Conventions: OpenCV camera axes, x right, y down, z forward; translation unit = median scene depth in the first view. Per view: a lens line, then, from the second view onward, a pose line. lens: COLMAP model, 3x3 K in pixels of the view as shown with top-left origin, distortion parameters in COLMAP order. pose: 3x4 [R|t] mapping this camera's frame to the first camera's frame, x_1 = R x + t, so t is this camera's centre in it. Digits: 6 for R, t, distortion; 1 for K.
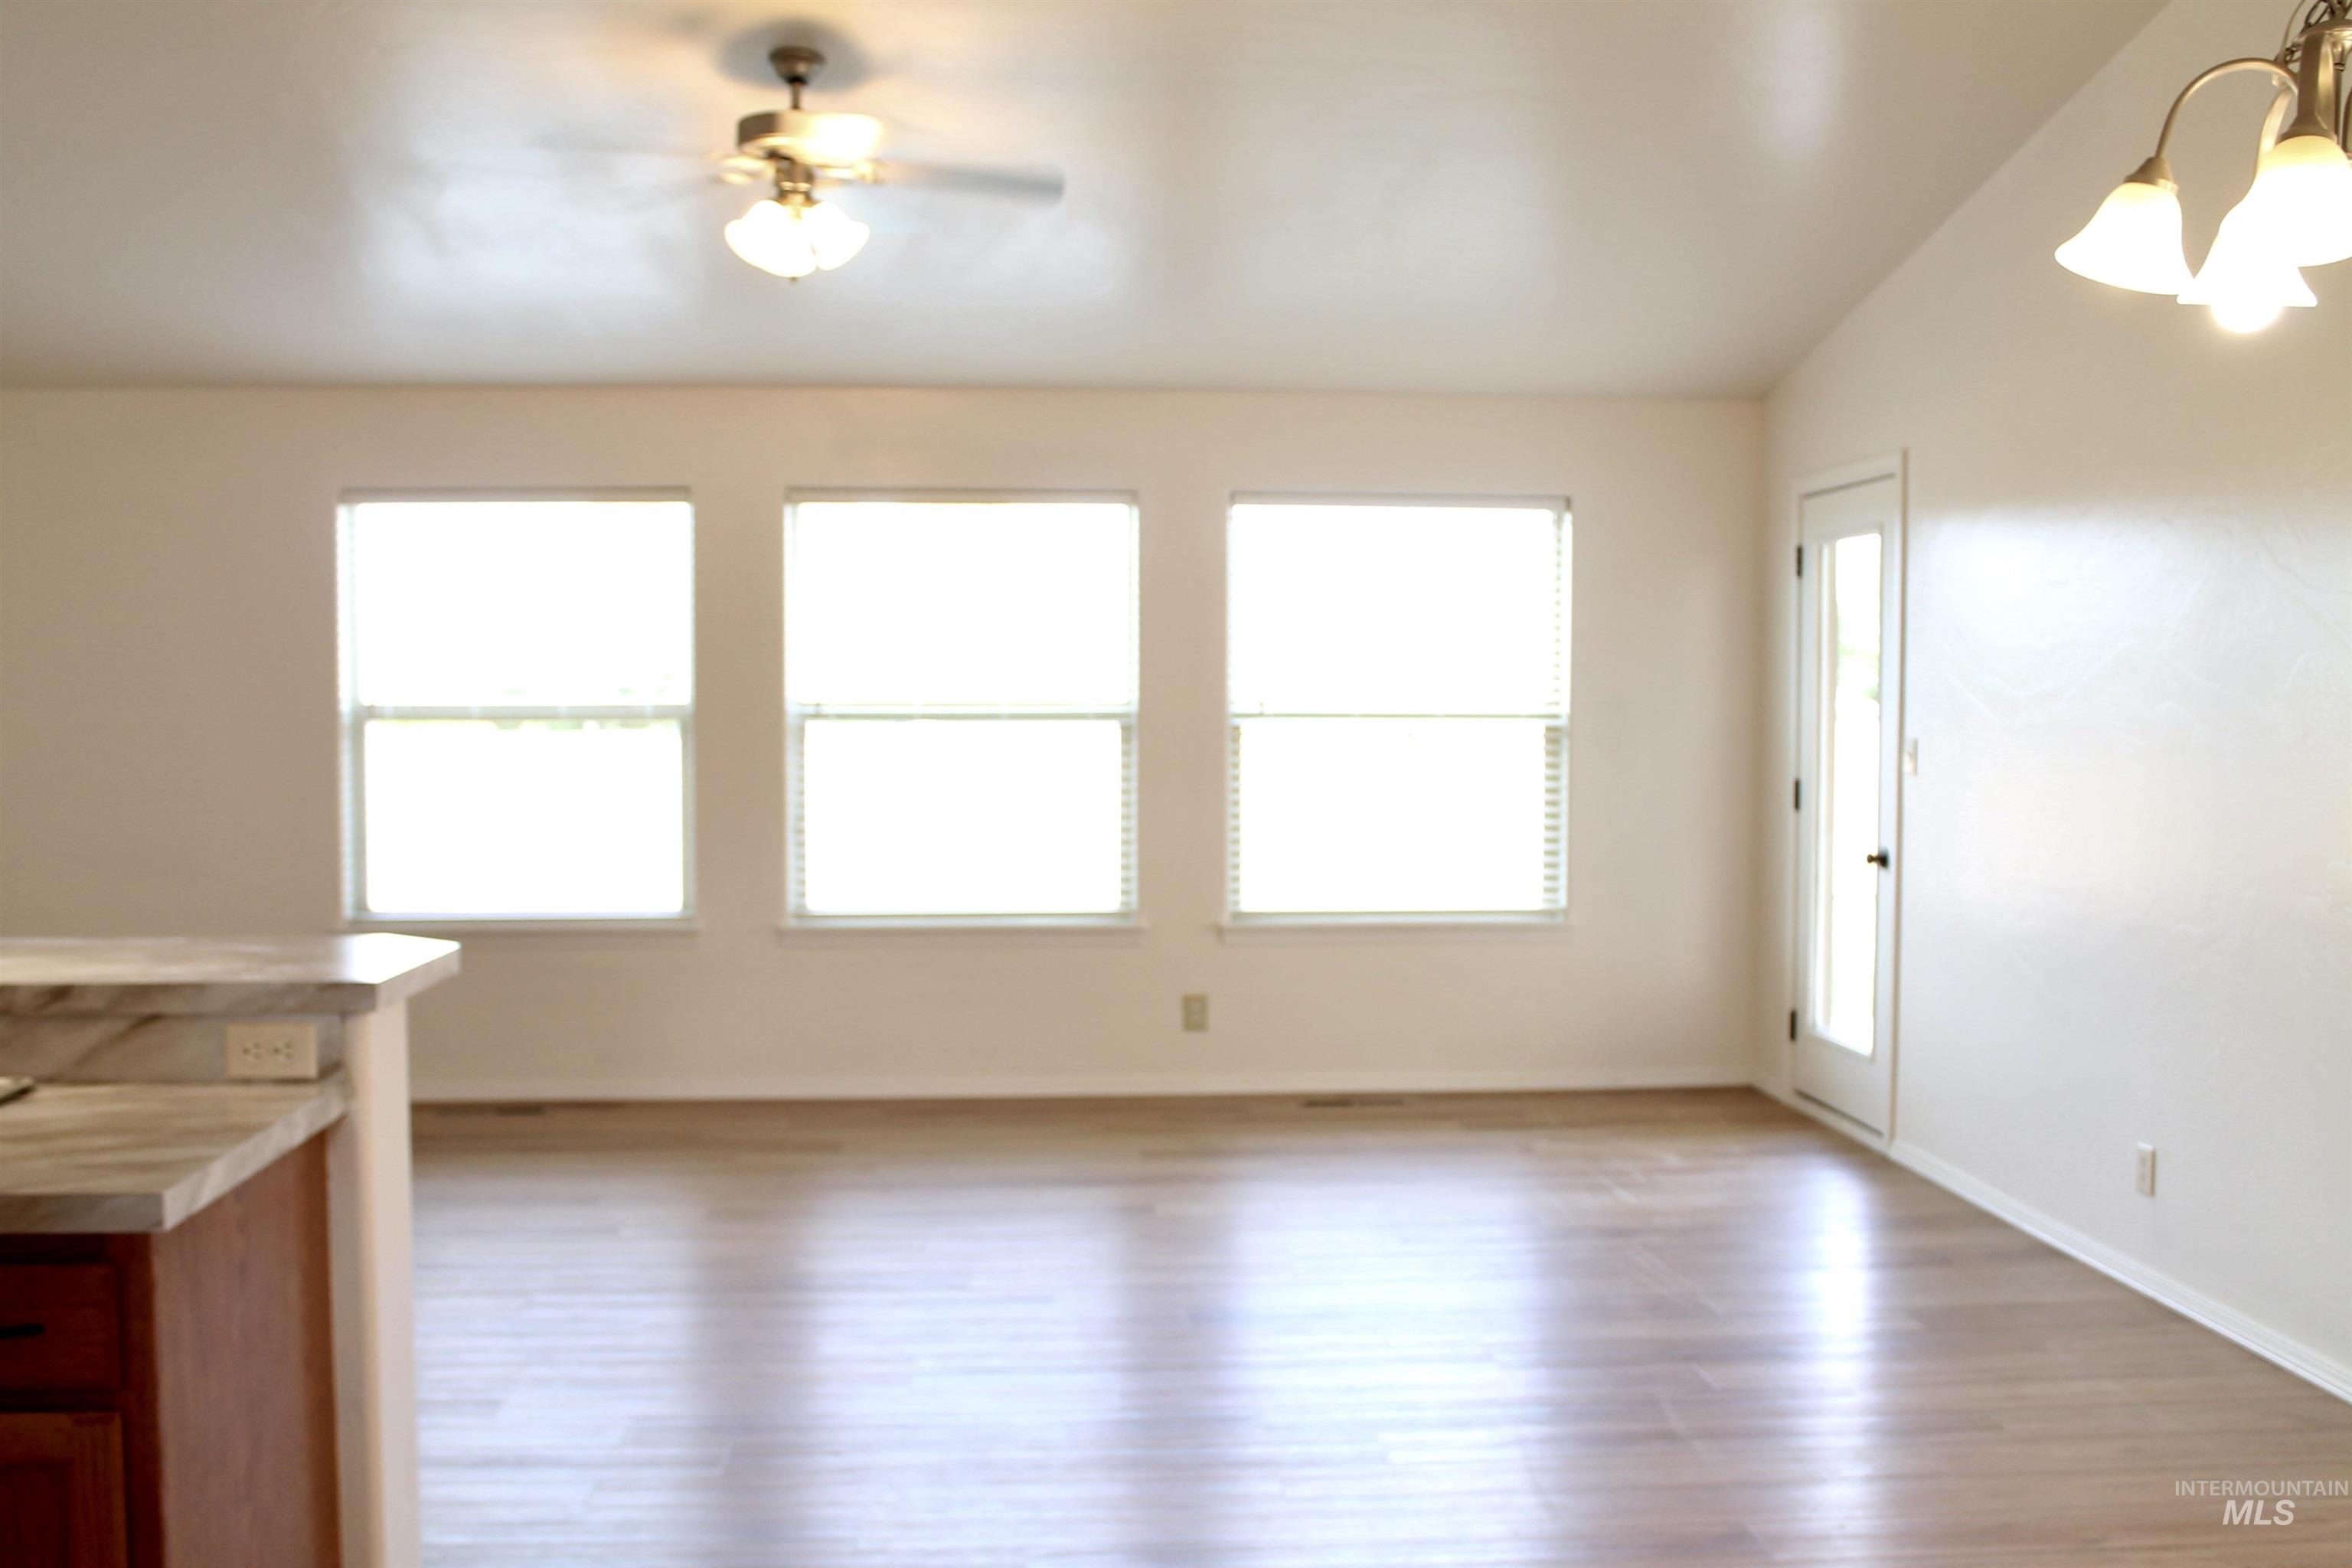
lens RADIAL K [[2263.1, 0, 1179.0], [0, 2263.1, 815.4], [0, 0, 1]] dist [-0.152114, 0.179810]
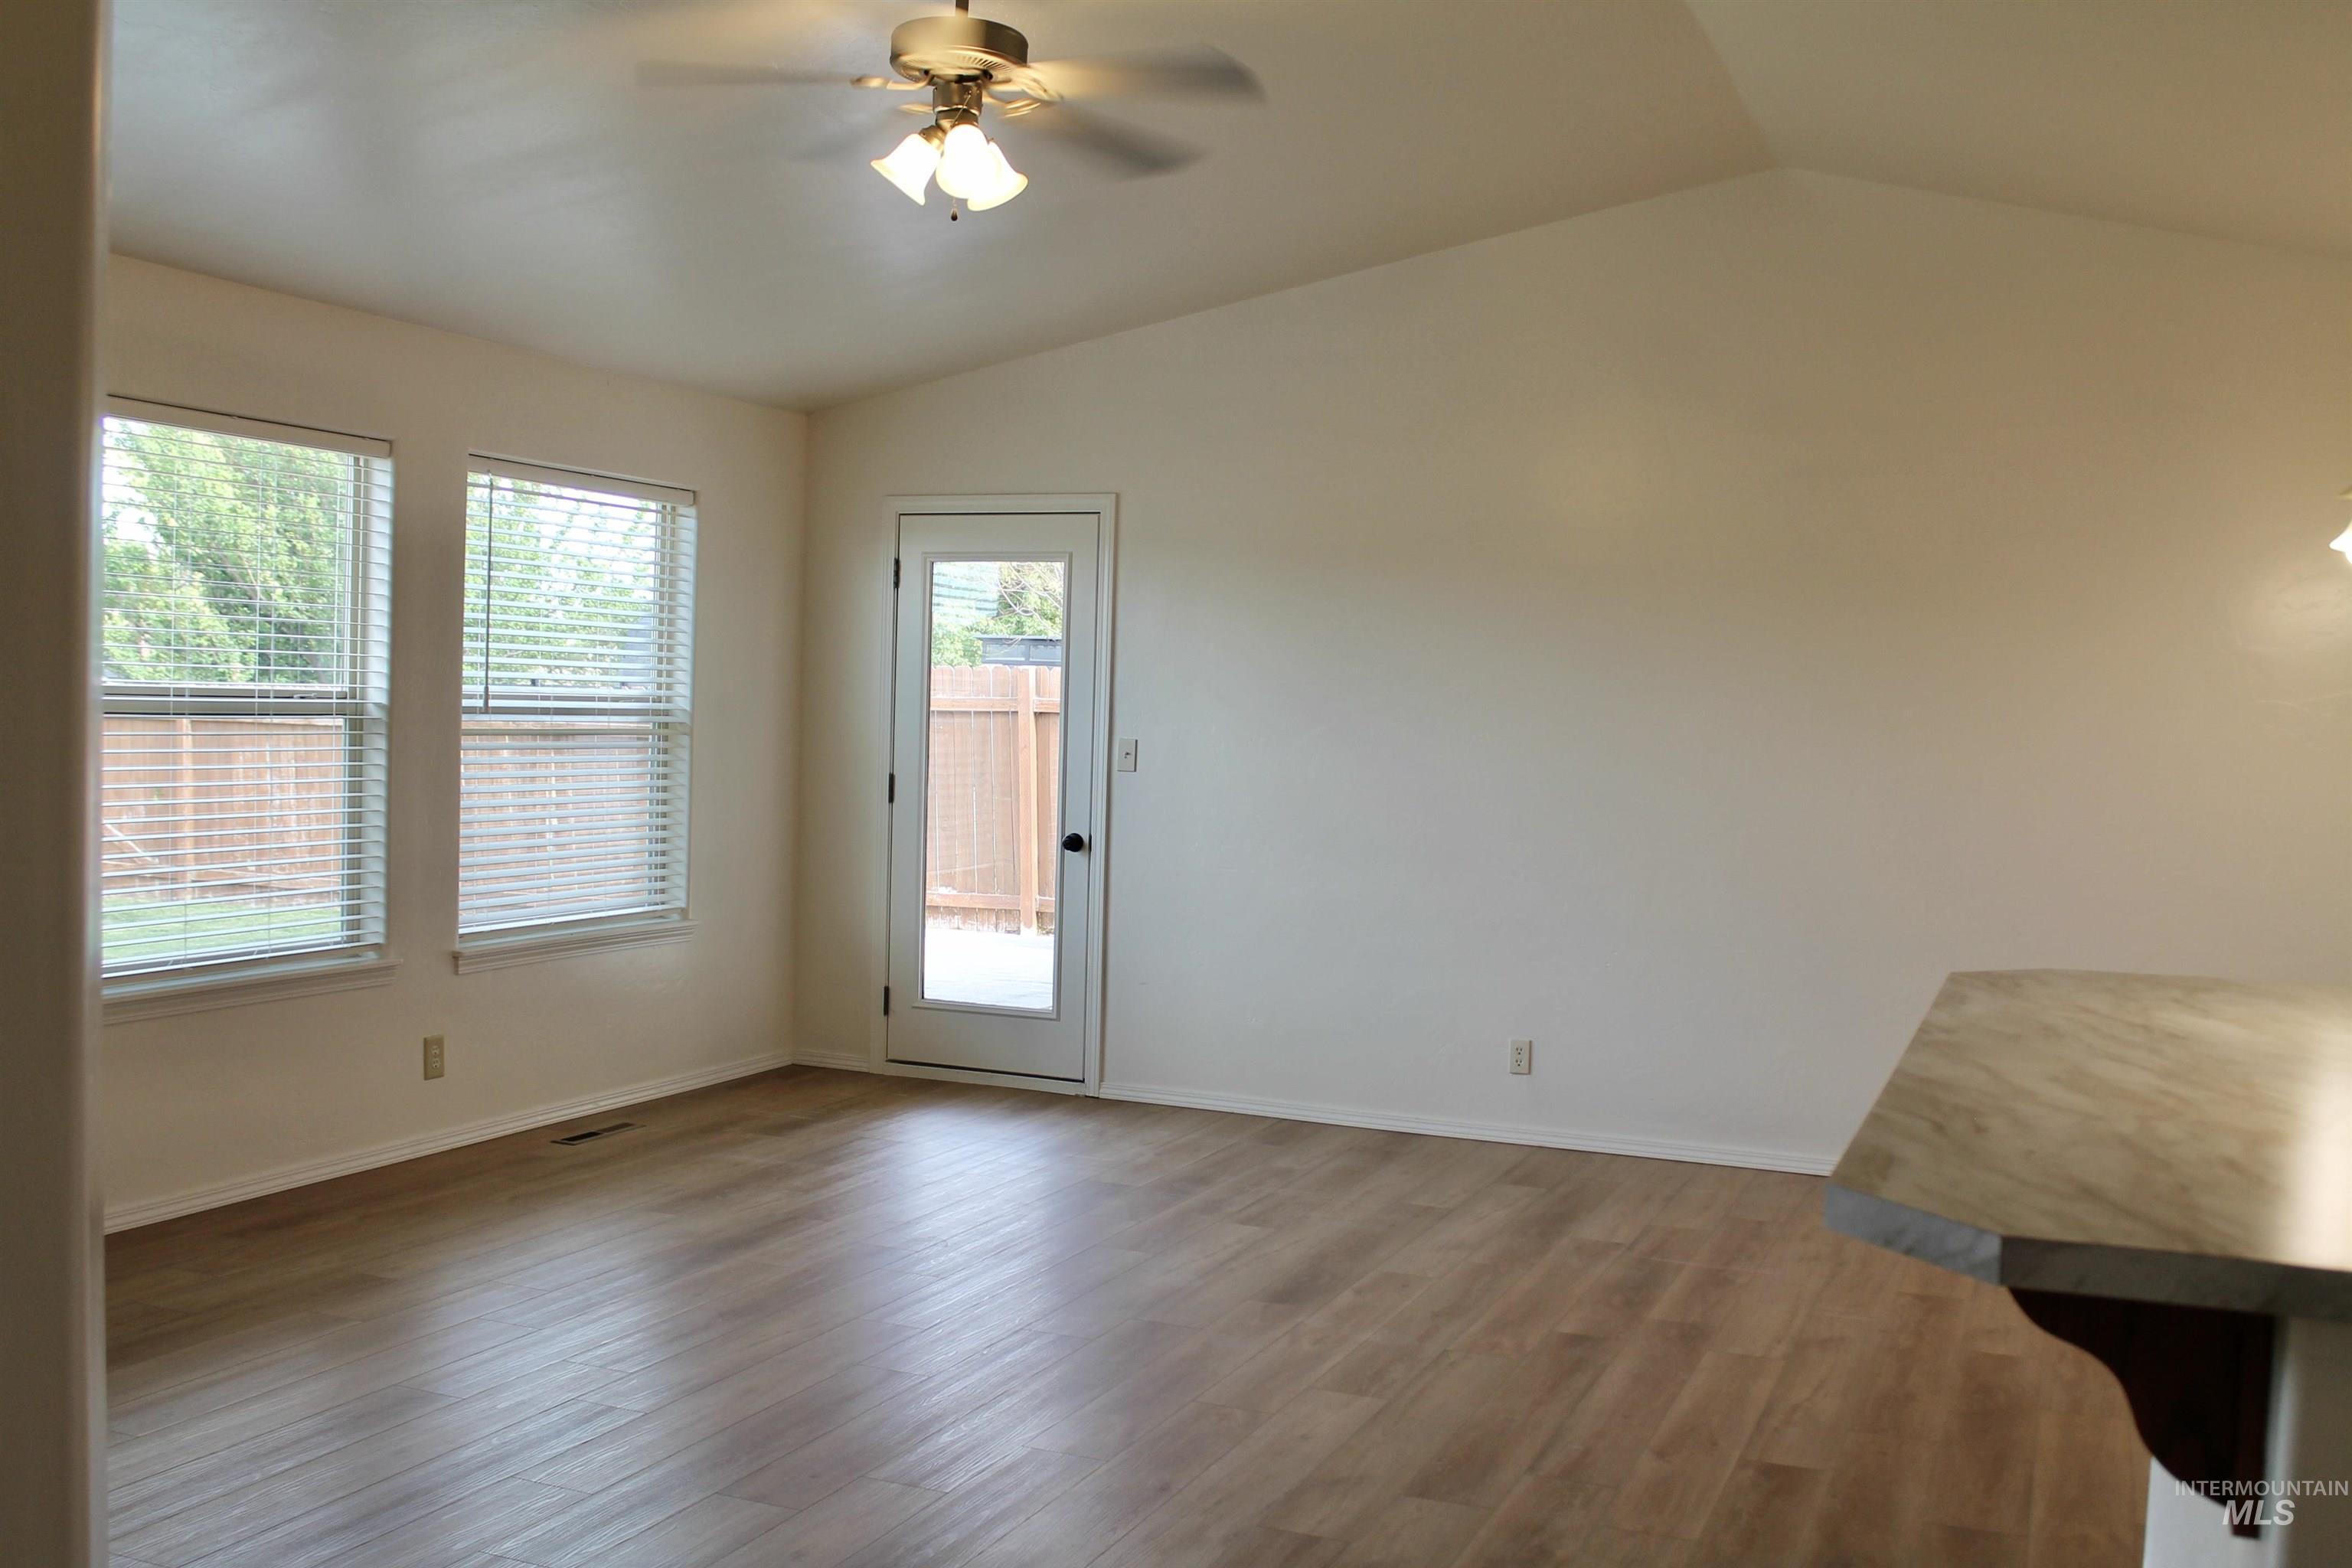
lens RADIAL K [[2263.1, 0, 1179.0], [0, 2263.1, 815.4], [0, 0, 1]] dist [-0.152114, 0.179810]
pose [[0.449177, -0.028756, 0.892980, -0.619139], [0.016243, 0.999580, 0.024018, -0.019643], [-0.893295, 0.003716, 0.449456, 0.374163]]
